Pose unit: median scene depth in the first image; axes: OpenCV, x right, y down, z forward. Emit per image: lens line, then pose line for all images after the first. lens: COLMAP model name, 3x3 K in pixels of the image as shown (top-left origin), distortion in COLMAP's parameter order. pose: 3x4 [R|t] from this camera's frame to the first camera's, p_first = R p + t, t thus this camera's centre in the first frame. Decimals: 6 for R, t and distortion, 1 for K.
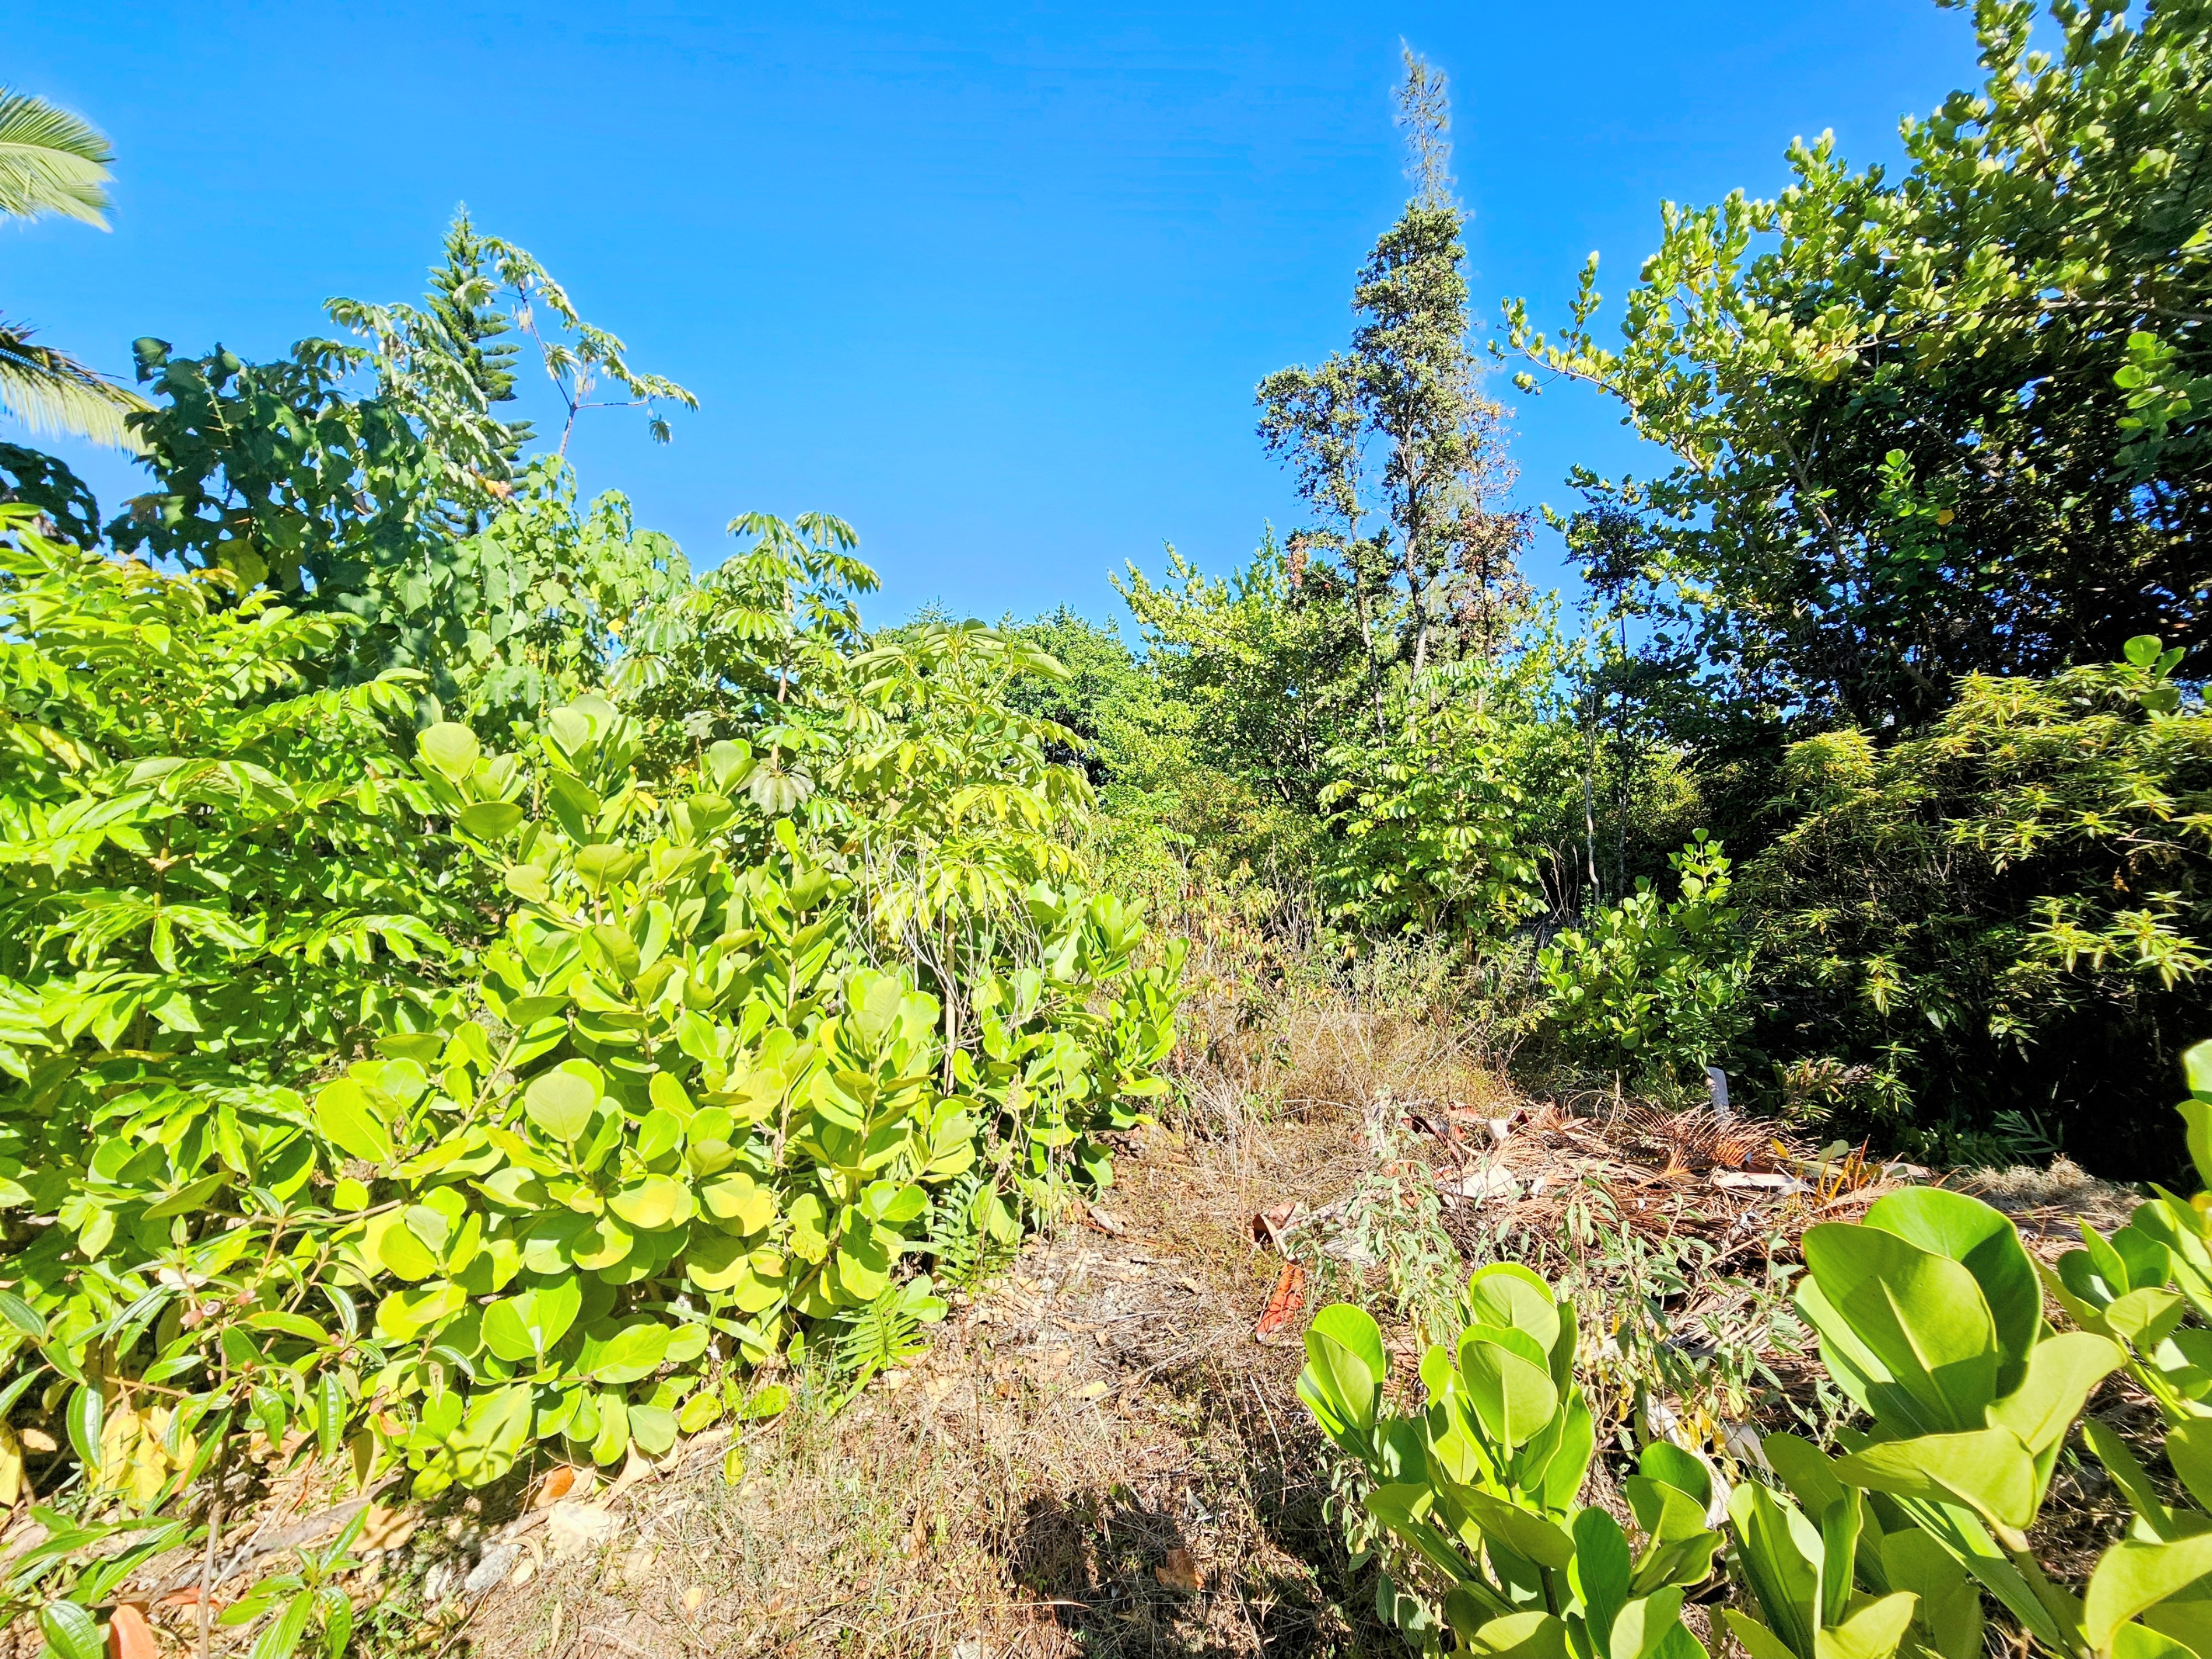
lens RADIAL K [[925.2, 0, 1105.8], [0, 925.2, 824.7], [0, 0, 1]] dist [0.013062, 0.000943]
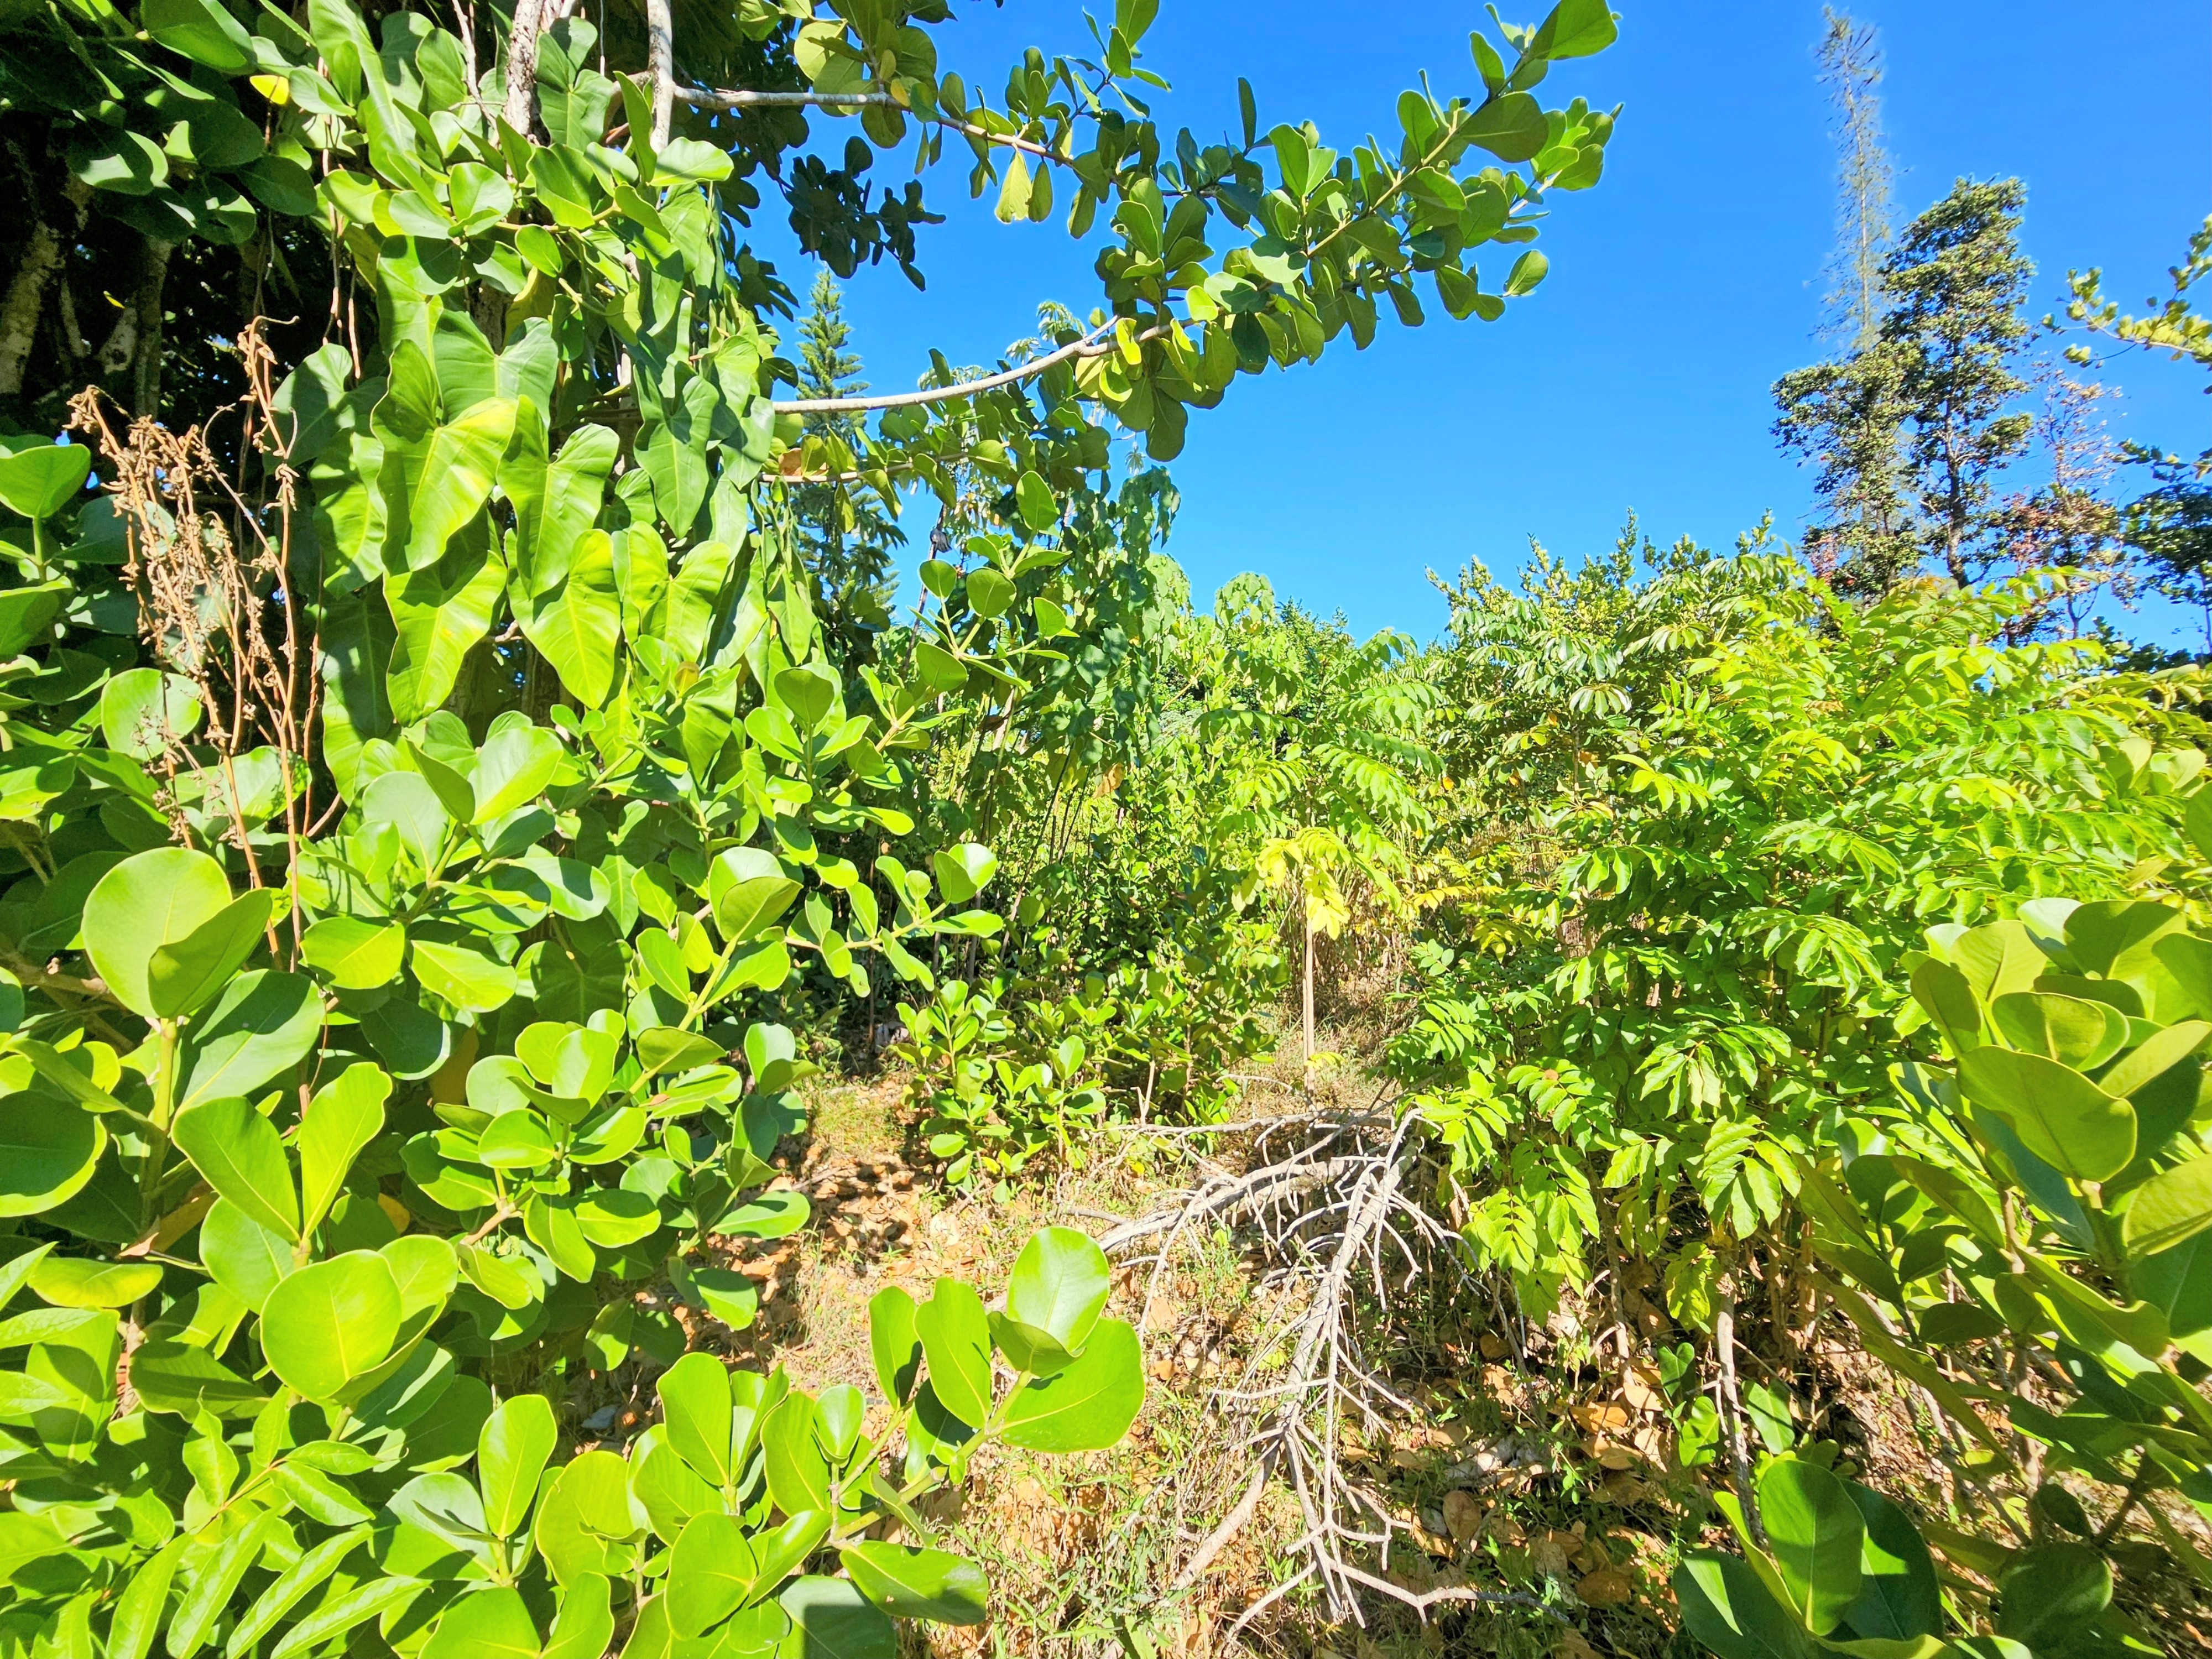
lens RADIAL K [[925.2, 0, 1116.5], [0, 925.2, 827.5], [0, 0, 1]] dist [0.013062, 0.000943]
pose [[0.985950, 0.011547, -0.166640, -0.363584], [-0.009802, 0.999888, 0.011291, -0.003058], [0.166752, -0.009499, 0.985953, -0.105621]]
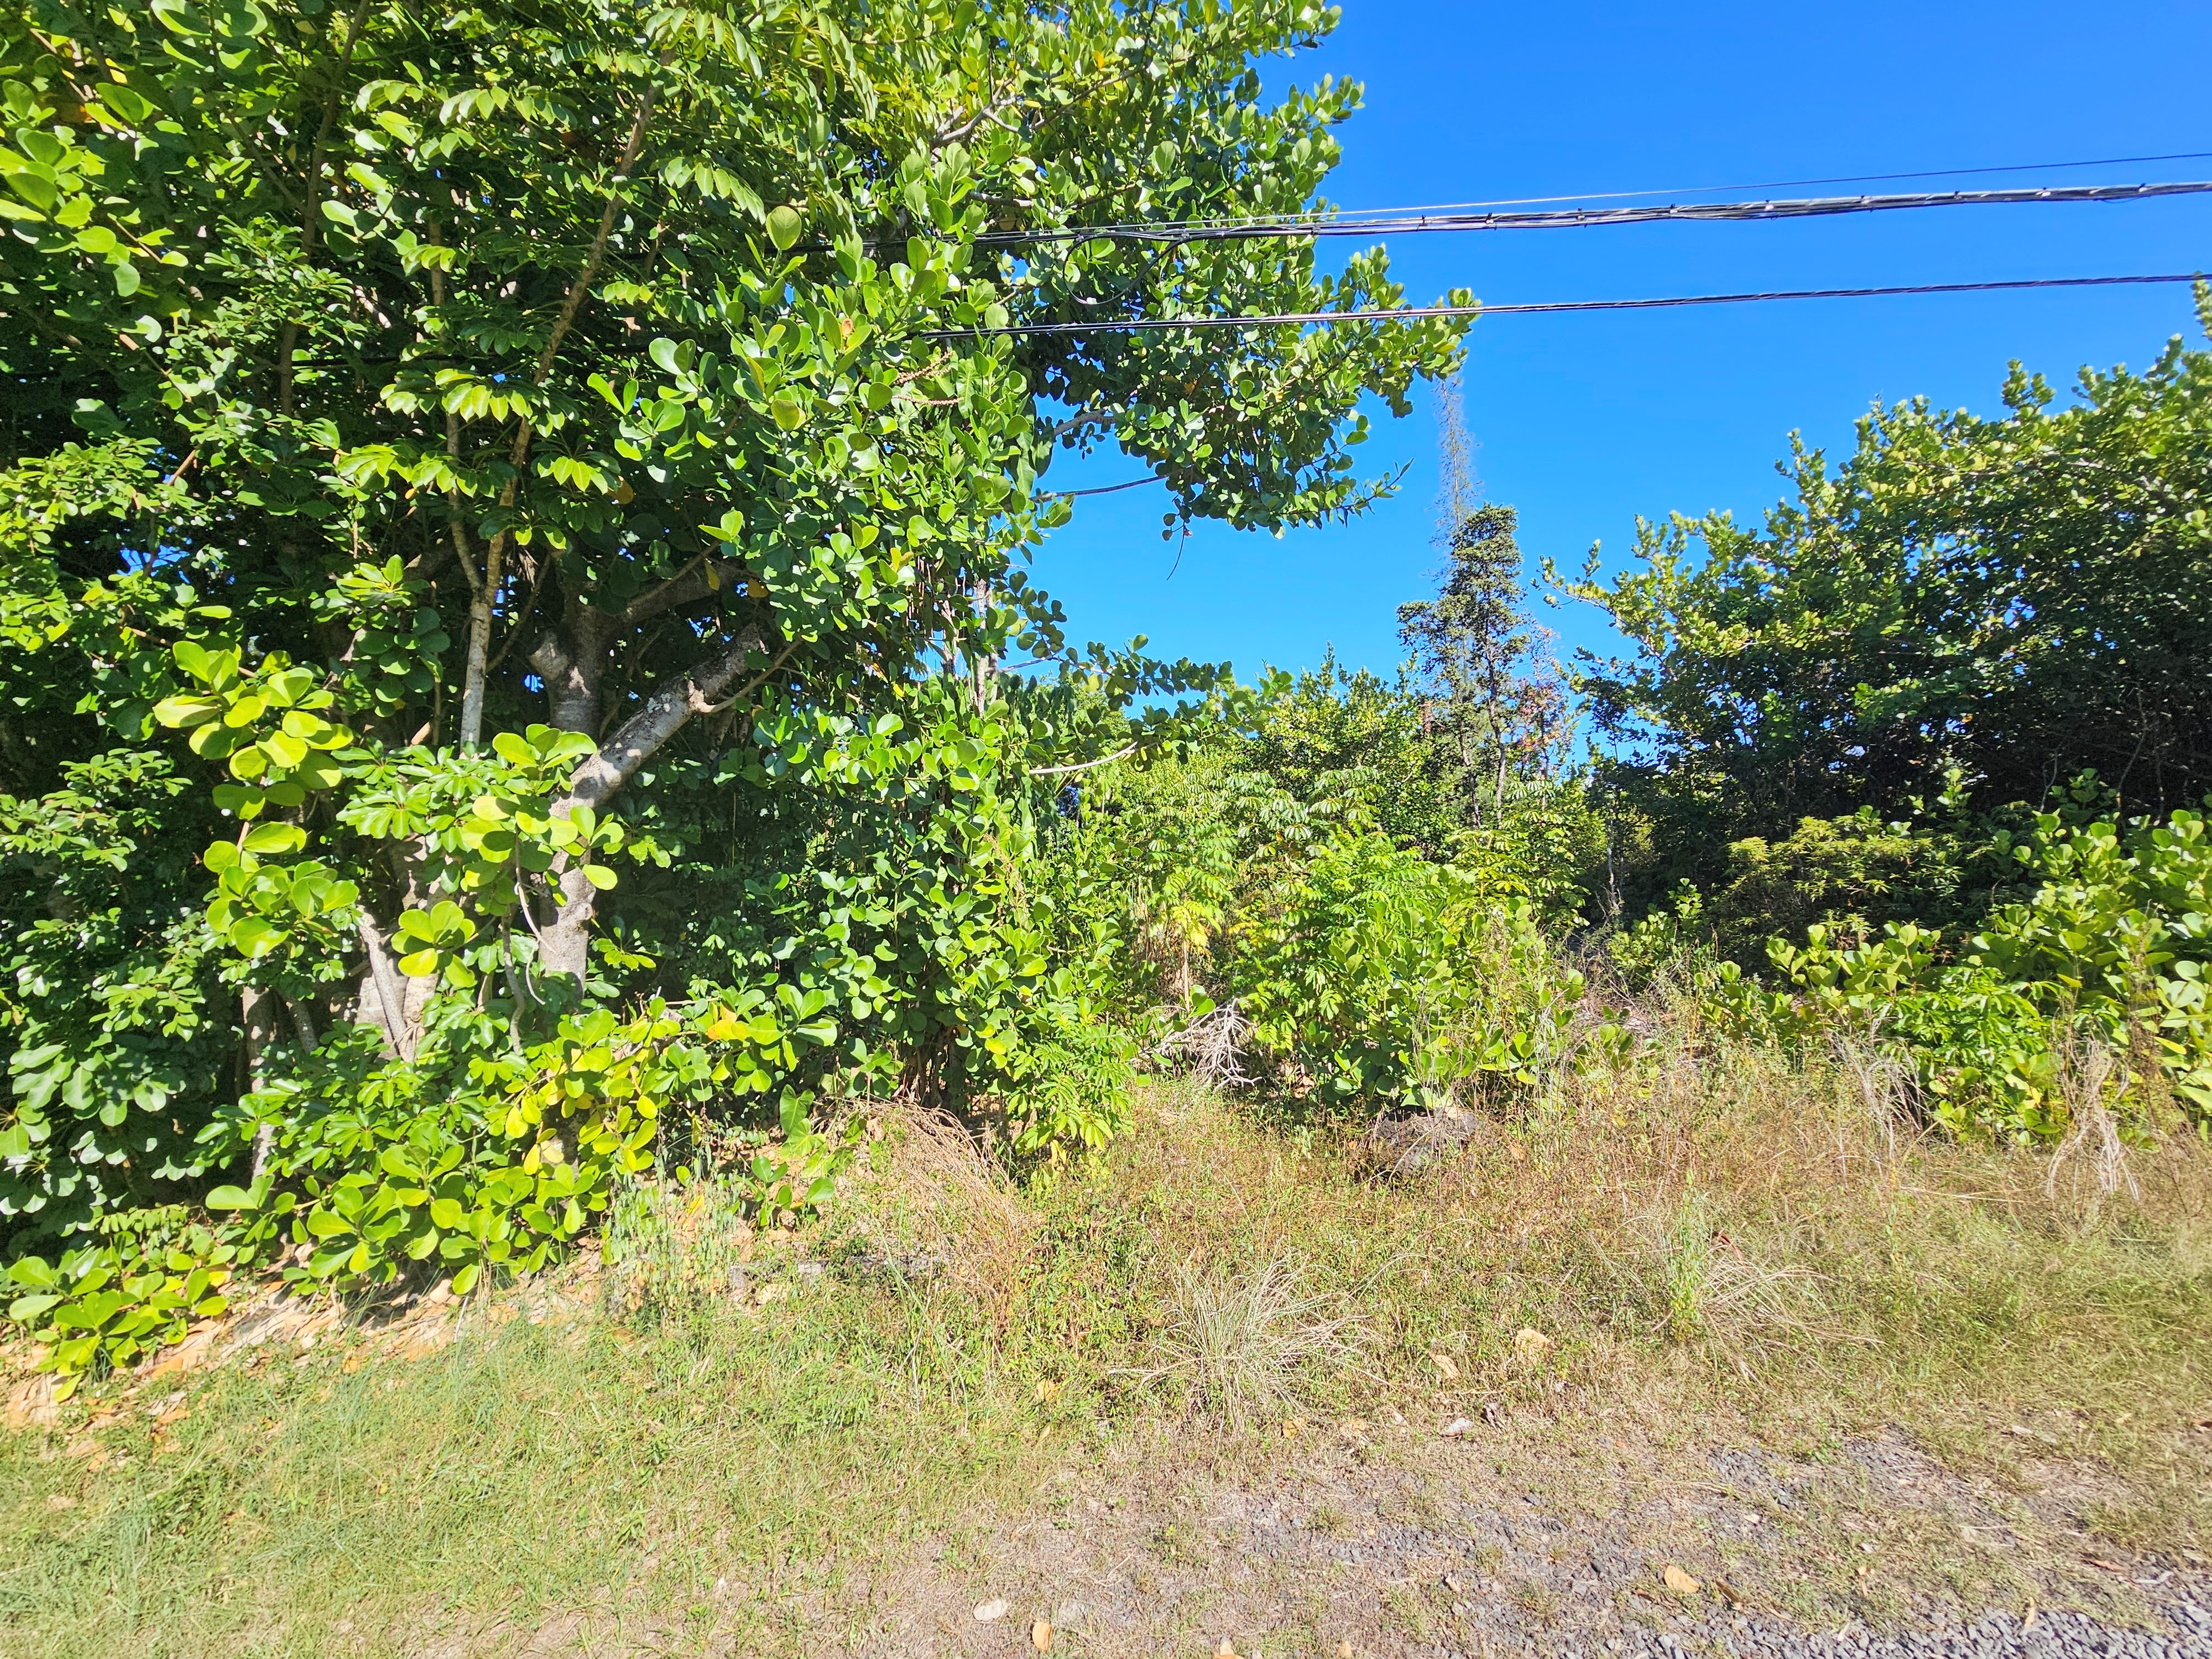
lens RADIAL K [[925.2, 0, 1102.0], [0, 925.2, 822.6], [0, 0, 1]] dist [0.013062, 0.000943]
pose [[0.997343, -0.013633, 0.071567, -0.487454], [0.016242, 0.999220, -0.036002, -0.042861], [-0.071020, 0.037069, 0.996786, -0.587561]]
